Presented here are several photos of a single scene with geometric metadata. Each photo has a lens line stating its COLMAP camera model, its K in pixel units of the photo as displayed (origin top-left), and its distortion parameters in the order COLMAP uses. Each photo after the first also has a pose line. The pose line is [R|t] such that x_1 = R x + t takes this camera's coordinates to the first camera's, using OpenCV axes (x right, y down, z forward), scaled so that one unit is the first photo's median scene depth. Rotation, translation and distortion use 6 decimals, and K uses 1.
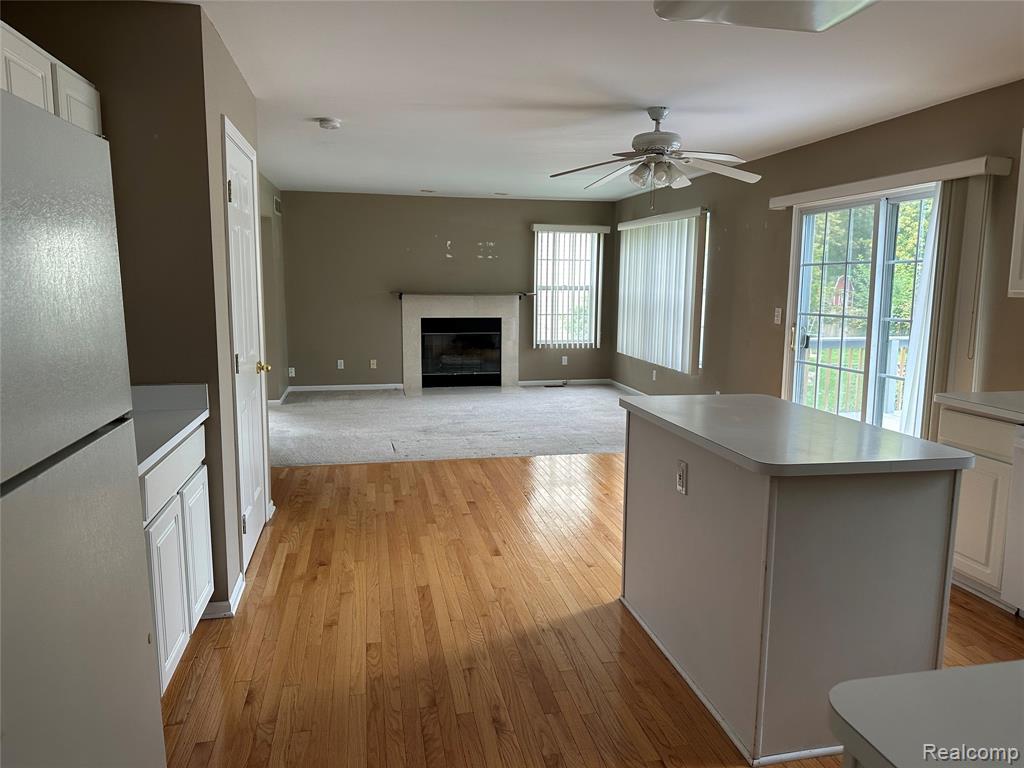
lens RADIAL K [[712.0, 0, 512.0], [0, 712.0, 384.0], [0, 0, 1]] dist [0.083567, -0.110942]
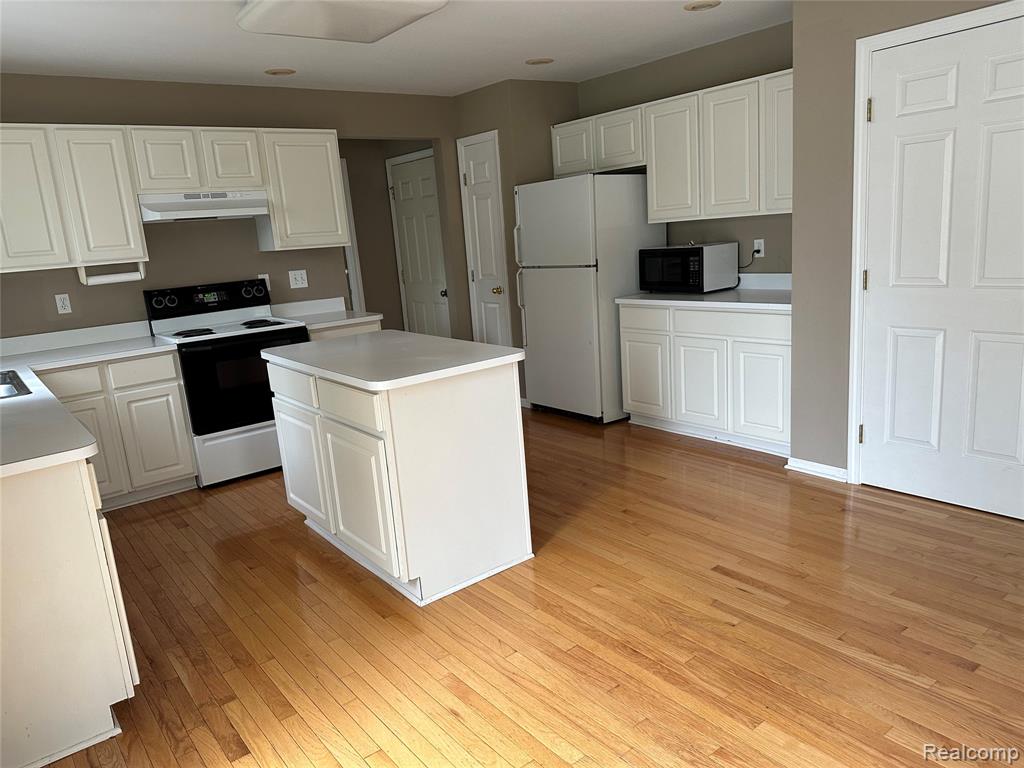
lens RADIAL K [[712.0, 0, 512.0], [0, 712.0, 384.0], [0, 0, 1]] dist [0.083567, -0.110942]
pose [[-0.889936, 0.156194, -0.428505, 0.482155], [0.007710, 0.944548, 0.328283, -0.209785], [0.456019, 0.288847, -0.841792, 1.500711]]
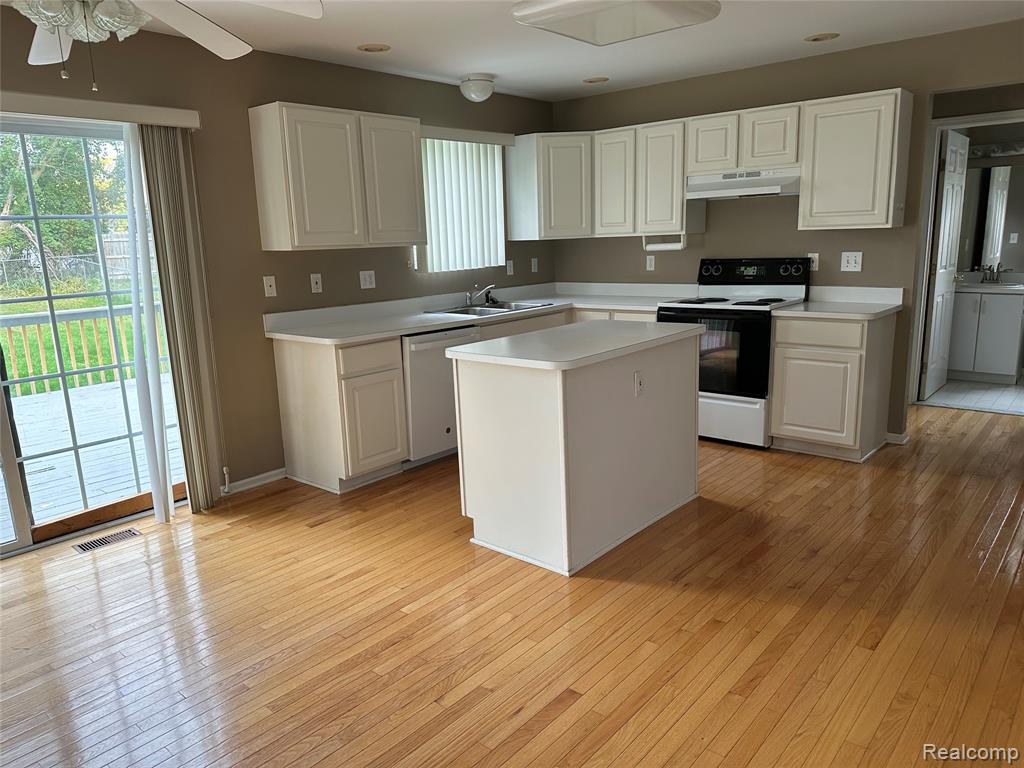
lens RADIAL K [[712.0, 0, 512.0], [0, 712.0, 384.0], [0, 0, 1]] dist [0.083567, -0.110942]
pose [[-0.620646, -0.146392, 0.770304, -0.416162], [0.133015, 0.948519, 0.287433, -0.185372], [-0.772726, 0.280856, -0.569222, 1.309773]]
